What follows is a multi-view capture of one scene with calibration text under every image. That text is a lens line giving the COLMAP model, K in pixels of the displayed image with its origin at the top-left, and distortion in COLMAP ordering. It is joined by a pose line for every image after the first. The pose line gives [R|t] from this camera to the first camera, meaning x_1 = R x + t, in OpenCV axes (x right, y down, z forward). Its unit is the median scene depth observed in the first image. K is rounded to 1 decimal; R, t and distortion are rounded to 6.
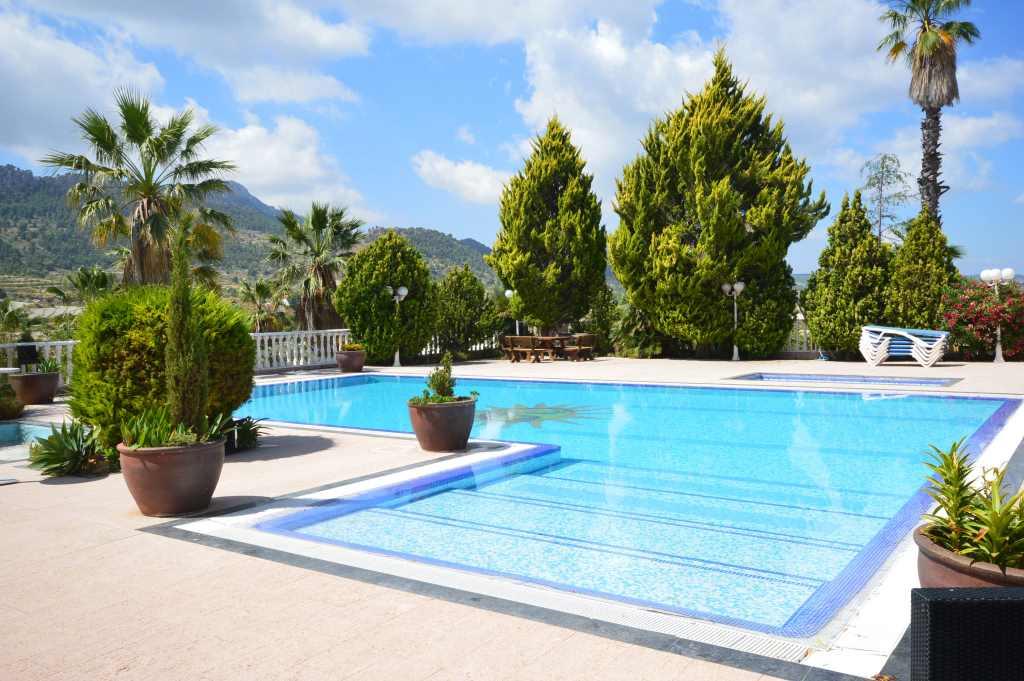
lens RADIAL K [[845.7, 0, 510.5], [0, 845.7, 337.7], [0, 0, 1]] dist [-0.004272, 0.047010]
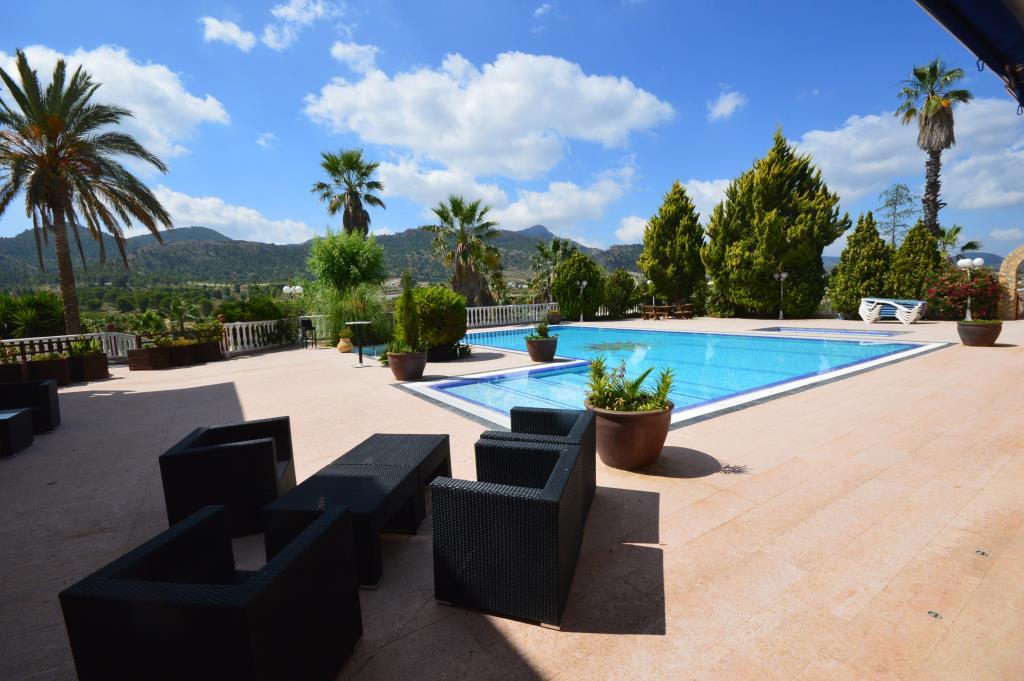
lens RADIAL K [[452.7, 0, 513.7], [0, 452.7, 339.2], [0, 0, 1]] dist [-0.001513, -0.004598]
pose [[0.929961, 0.019966, -0.367116, 0.105683], [0.006969, 0.997388, 0.071897, -0.002068], [0.367592, -0.069420, 0.927392, -0.030709]]
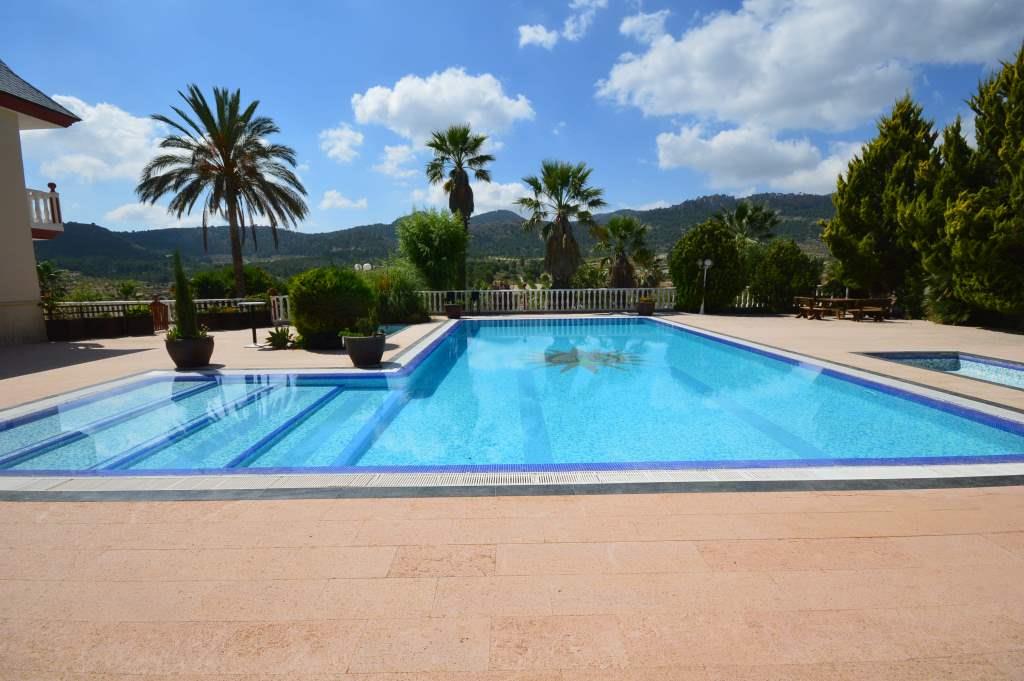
lens RADIAL K [[452.7, 0, 509.9], [0, 452.7, 333.9], [0, 0, 1]] dist [-0.001513, -0.004598]
pose [[0.568064, 0.112807, -0.815217, 0.321841], [-0.025136, 0.992477, 0.119820, -0.017594], [0.822601, -0.047574, 0.566626, 0.283367]]
